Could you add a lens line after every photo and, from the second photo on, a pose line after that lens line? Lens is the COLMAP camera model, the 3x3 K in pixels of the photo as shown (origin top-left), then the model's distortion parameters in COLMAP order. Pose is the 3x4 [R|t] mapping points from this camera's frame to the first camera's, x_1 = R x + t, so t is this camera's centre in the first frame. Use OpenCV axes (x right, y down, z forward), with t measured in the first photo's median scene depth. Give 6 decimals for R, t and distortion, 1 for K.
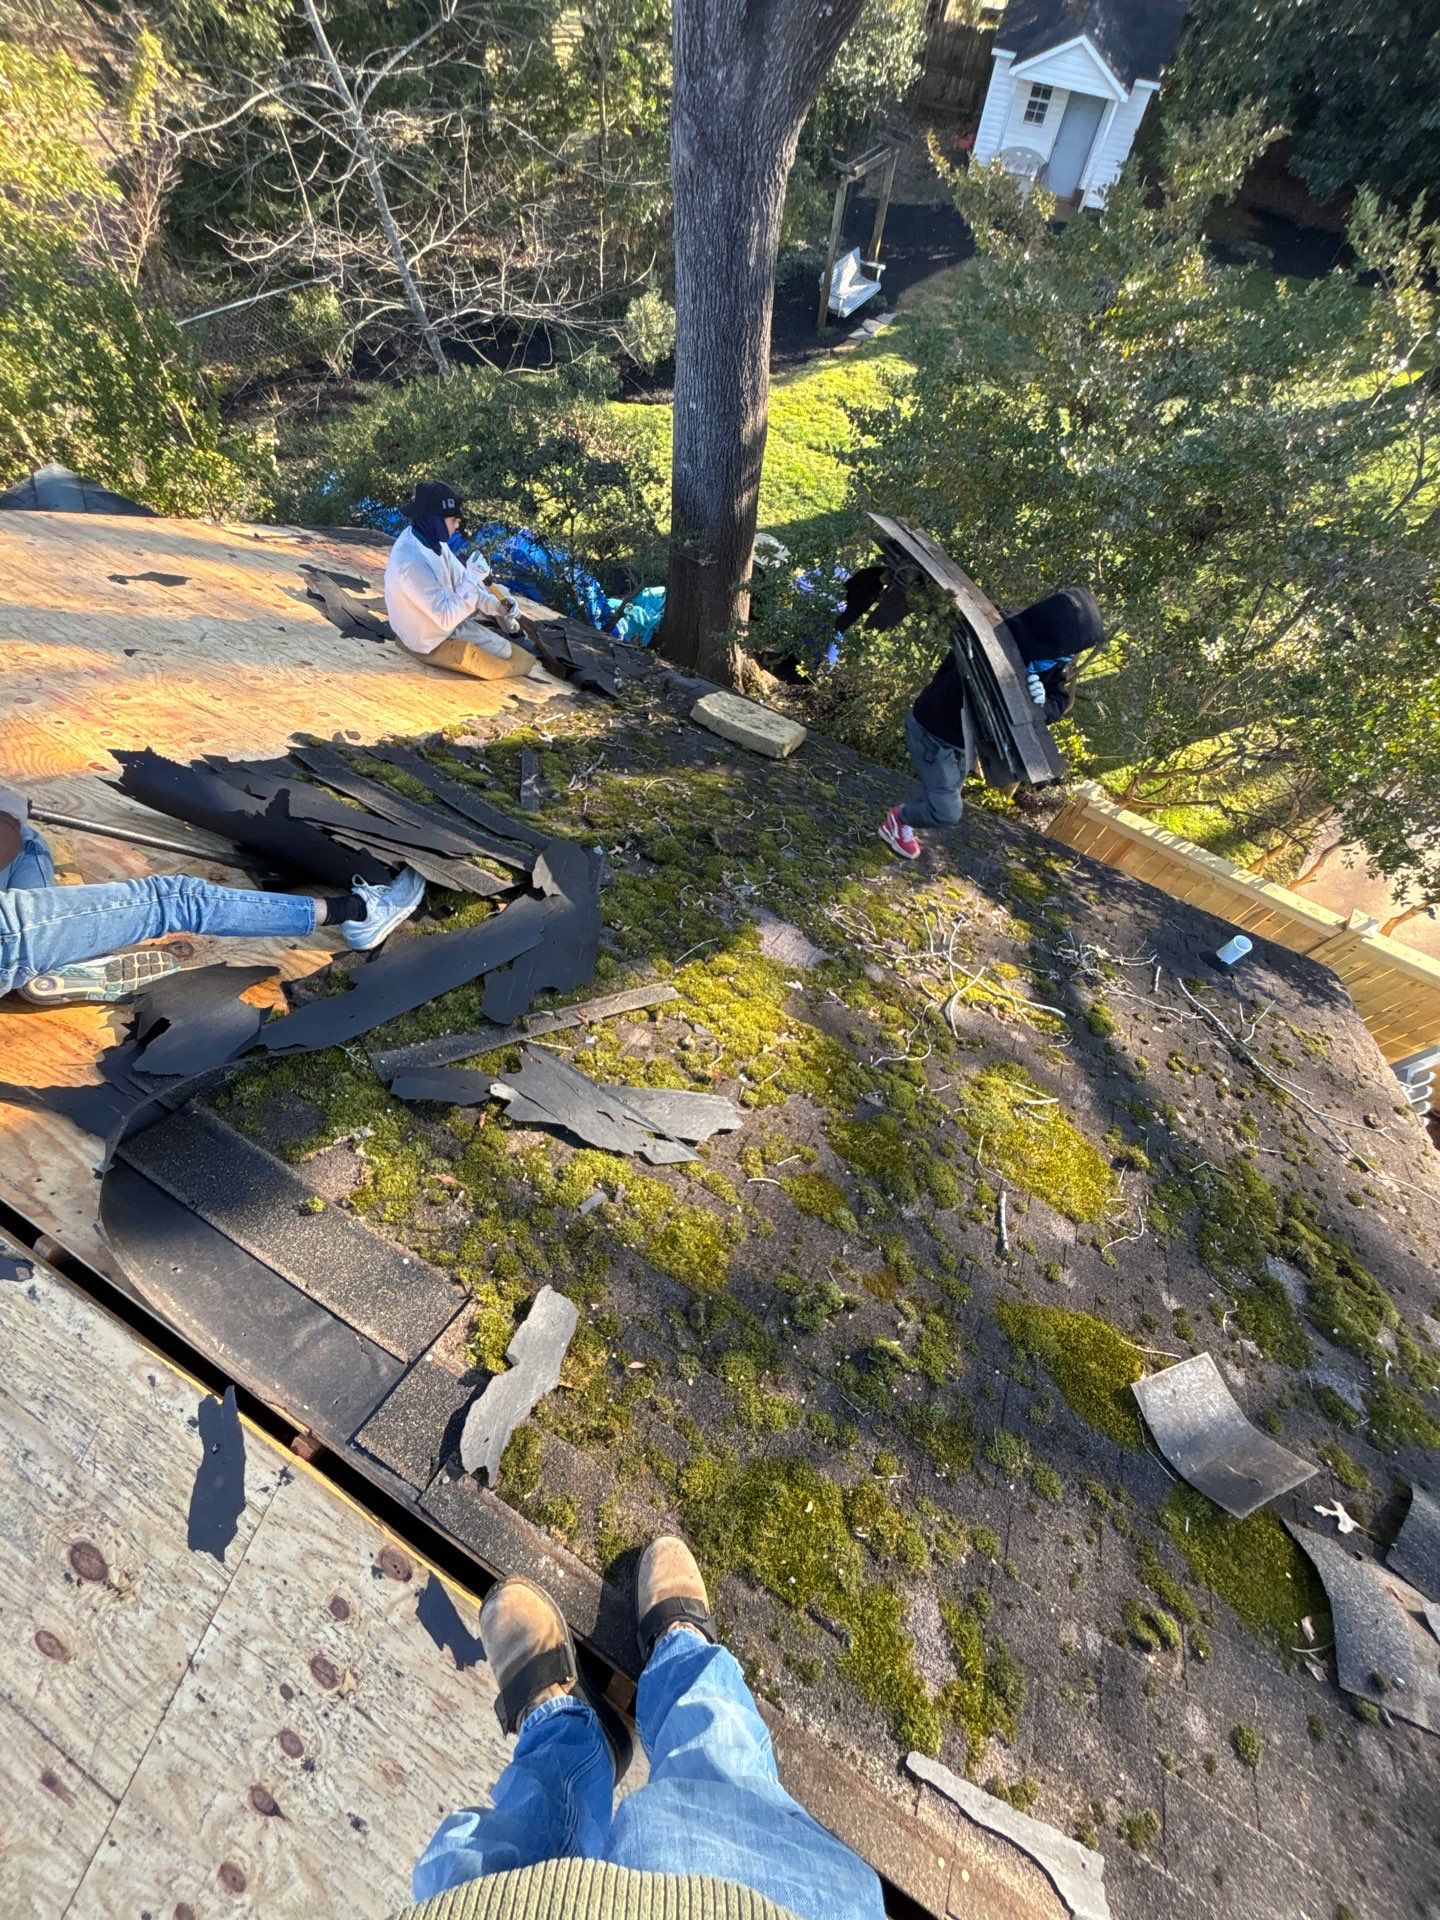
lens RADIAL K [[740.0, 0, 720.0], [0, 740.0, 960.0], [0, 0, 1]] dist [-0.001760, -0.000490]
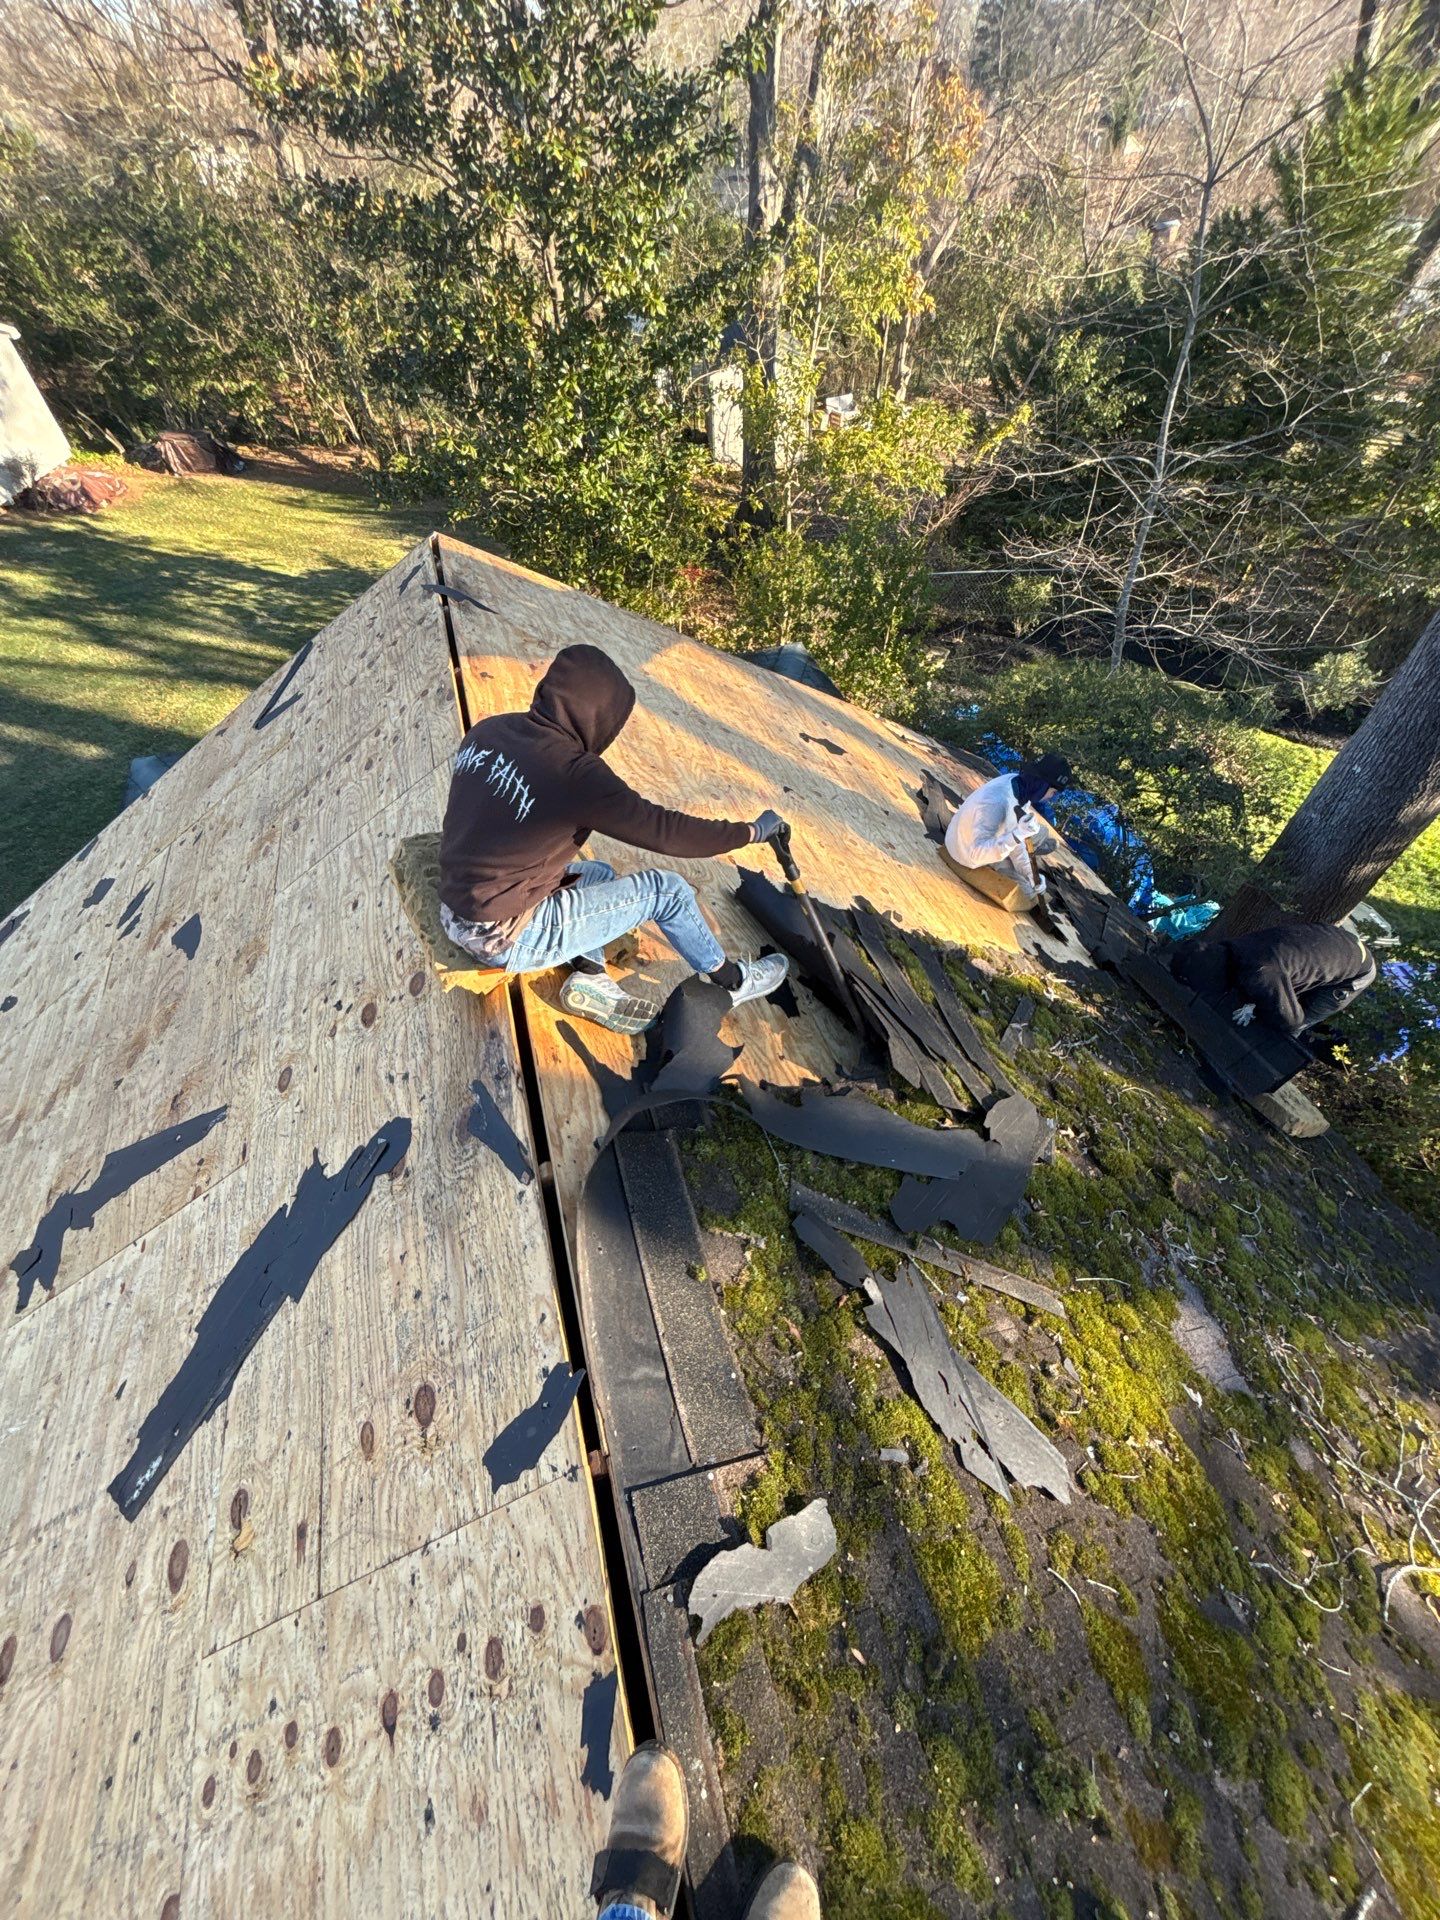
lens RADIAL K [[741.3, 0, 754.7], [0, 741.3, 981.5], [0, 0, 1]] dist [-0.001111, 0.000385]
pose [[0.740170, 0.467418, -0.483394, -0.107777], [-0.571053, 0.816515, -0.084863, 0.007948], [0.355032, 0.338856, 0.871280, -0.094951]]
